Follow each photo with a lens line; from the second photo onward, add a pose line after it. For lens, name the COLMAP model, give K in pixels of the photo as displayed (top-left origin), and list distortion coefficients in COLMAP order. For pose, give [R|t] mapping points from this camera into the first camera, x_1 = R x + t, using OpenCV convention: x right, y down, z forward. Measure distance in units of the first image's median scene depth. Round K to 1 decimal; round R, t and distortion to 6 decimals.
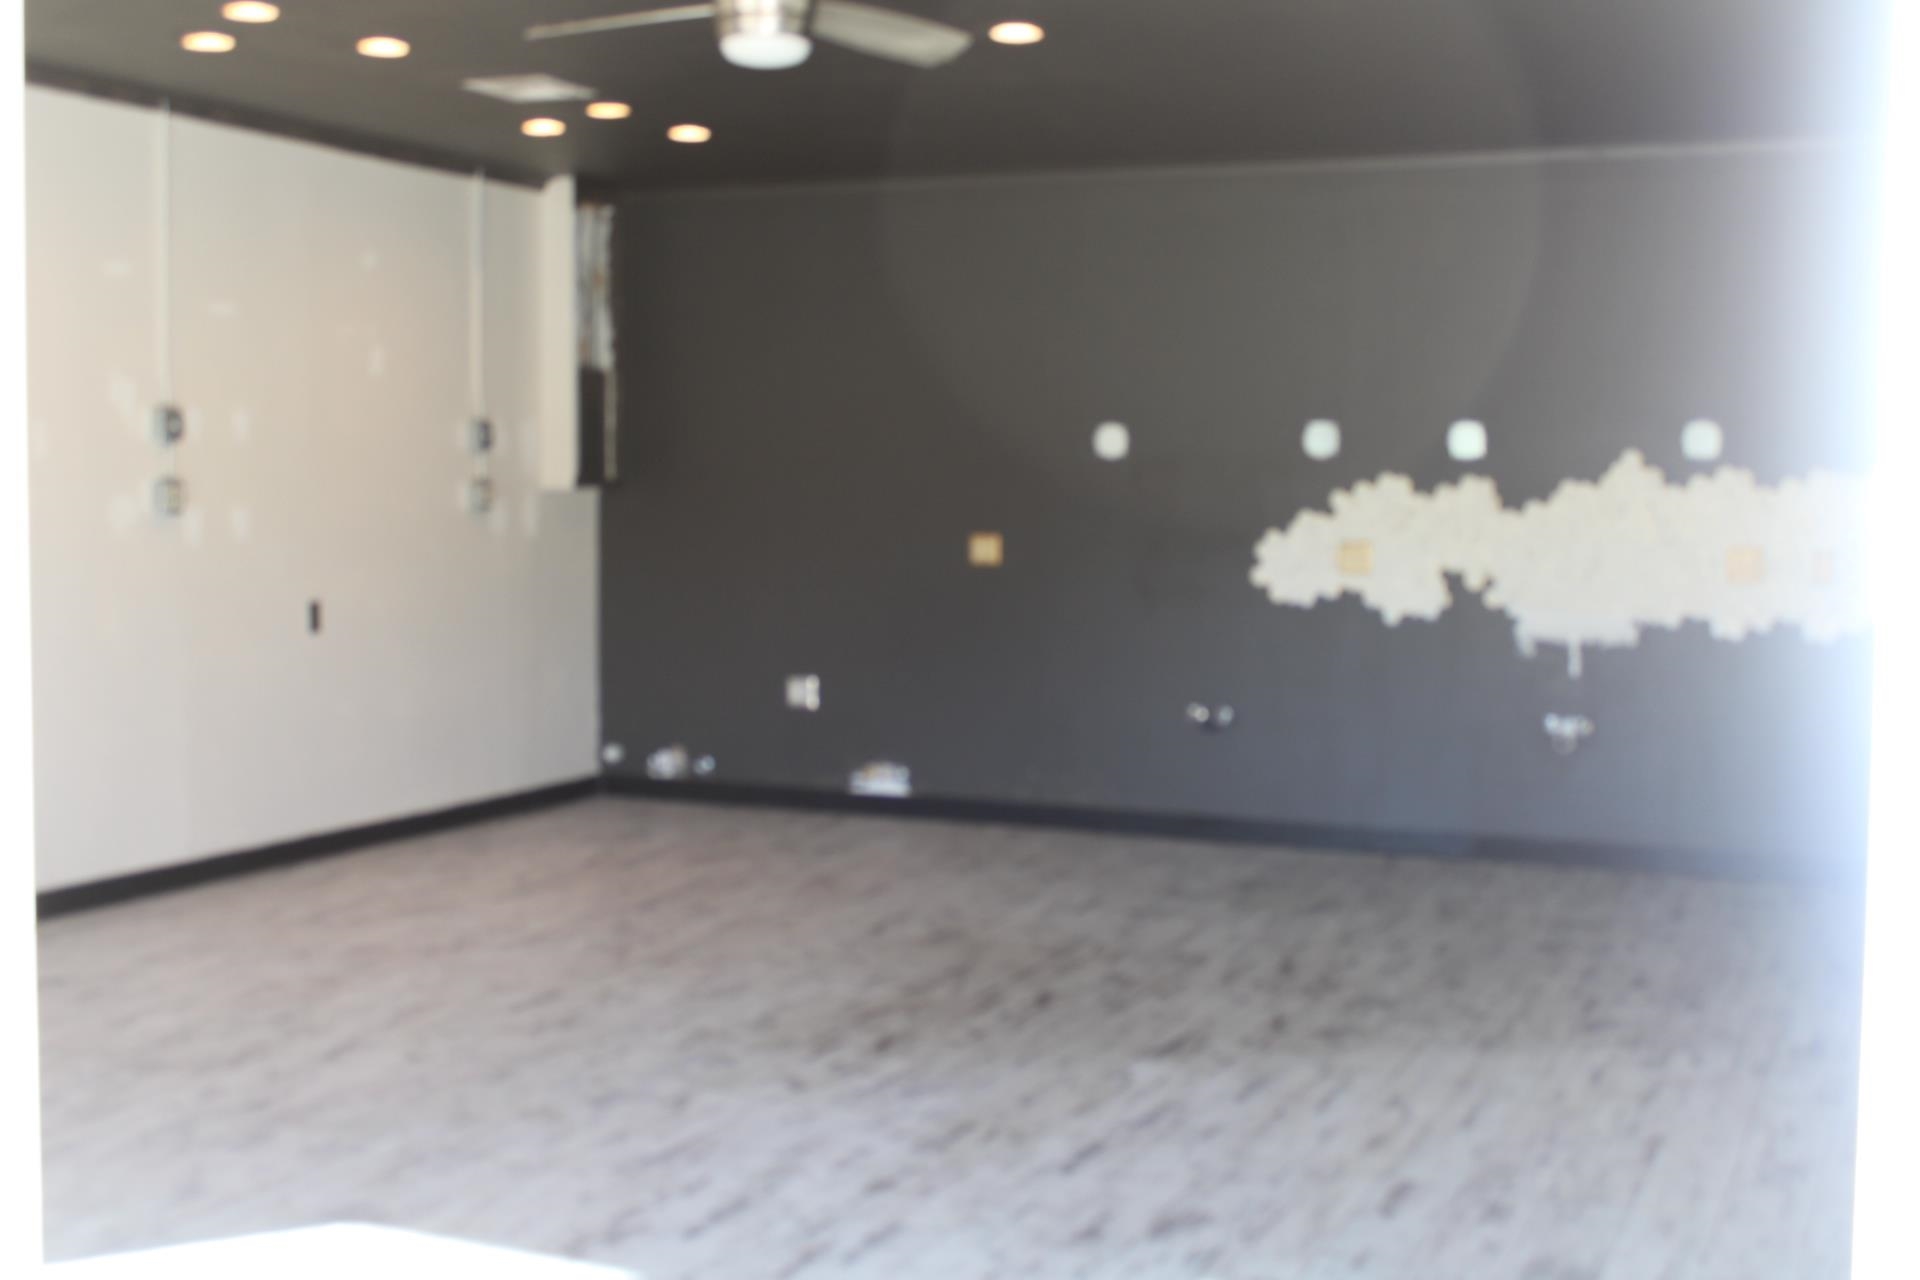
lens RADIAL K [[2320.6, 0, 960.0], [0, 2320.6, 640.0], [0, 0, 1]] dist [-0.034279, 0.016028]
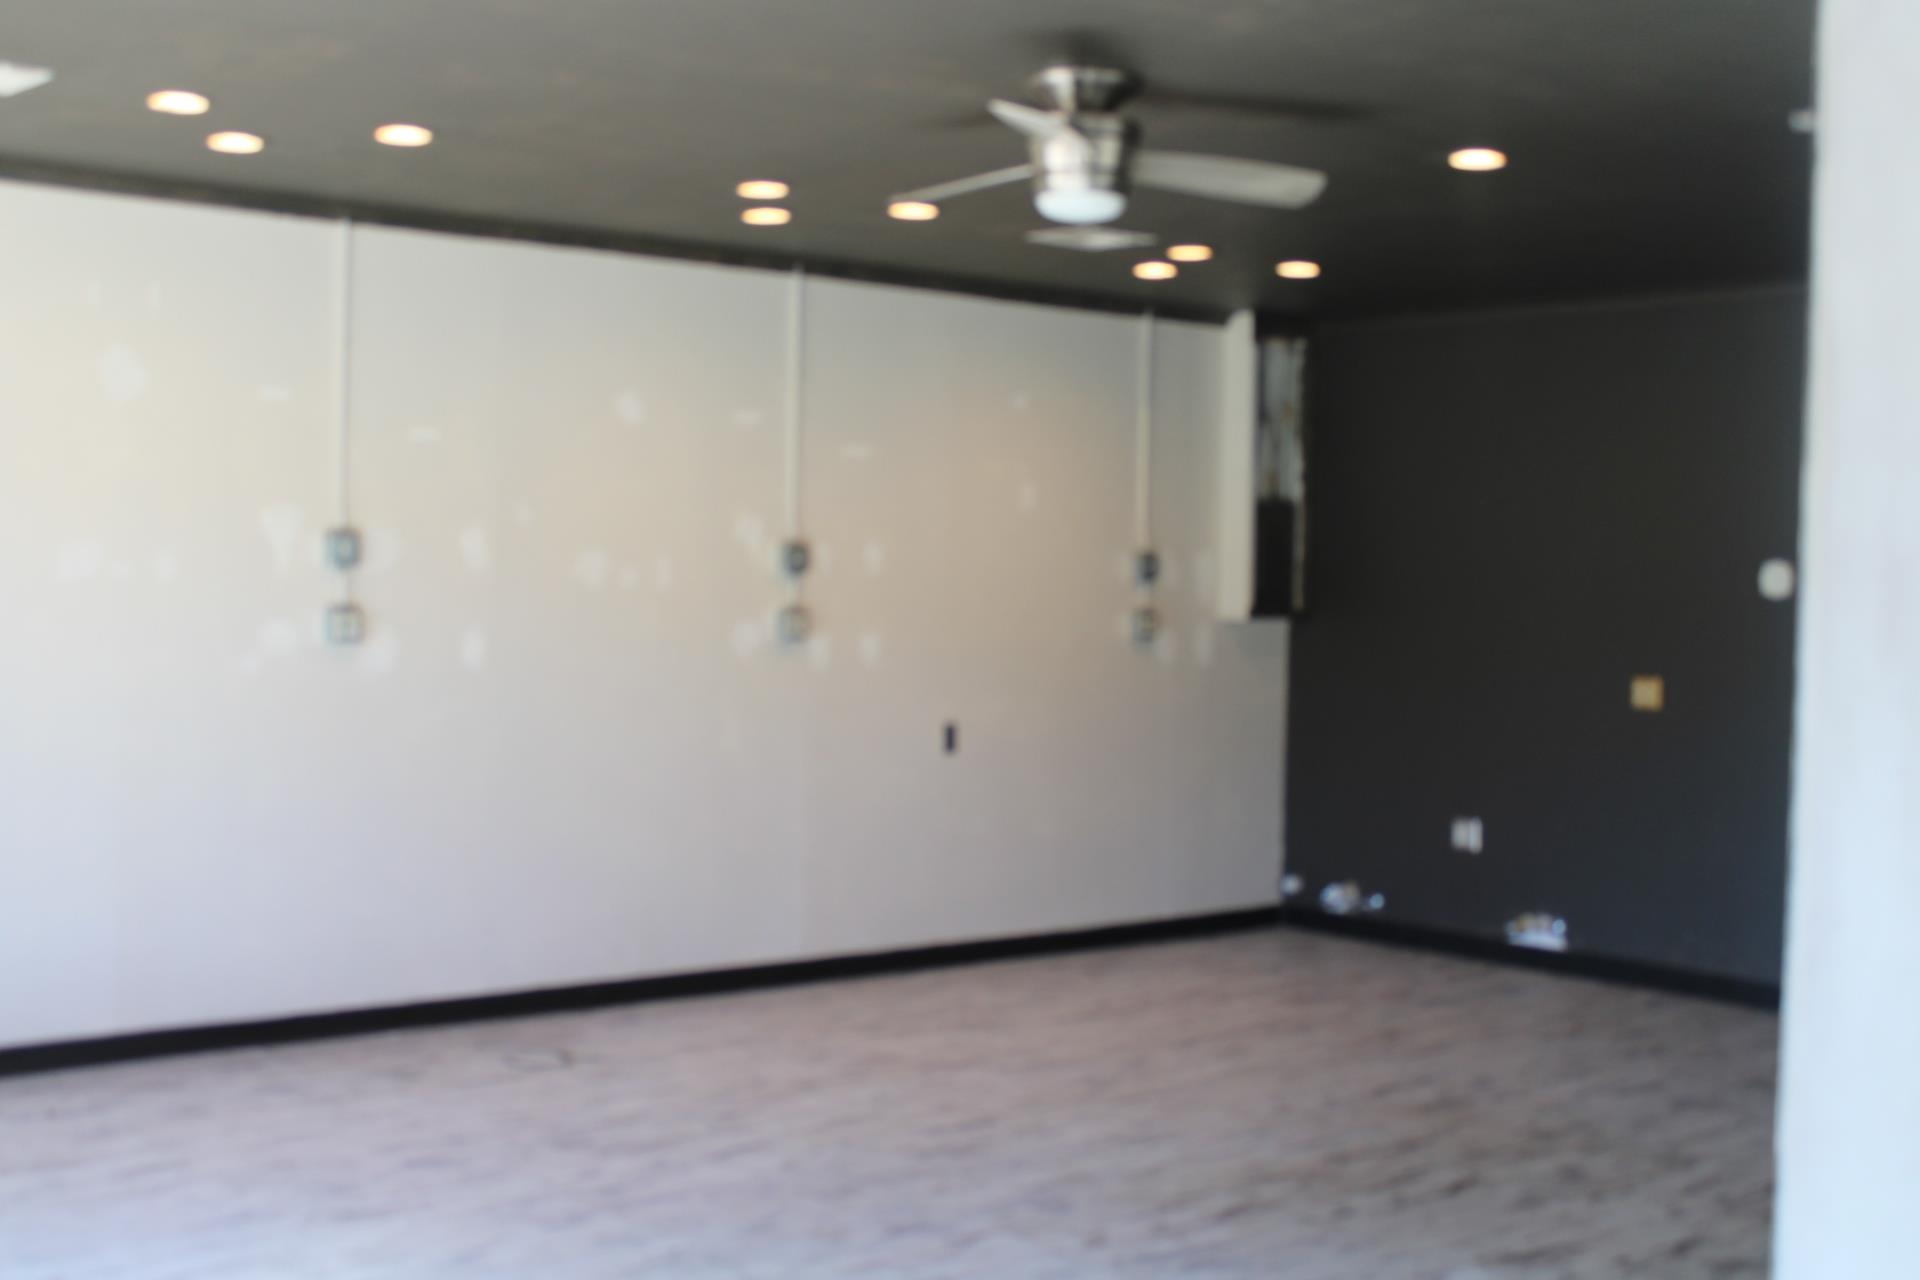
lens RADIAL K [[2320.6, 0, 960.0], [0, 2320.6, 640.0], [0, 0, 1]] dist [-0.034279, 0.016028]
pose [[0.893811, 0.021439, -0.447932, 0.178181], [-0.042630, 0.998395, -0.037280, -0.013739], [0.446414, 0.052417, 0.893290, 0.044802]]
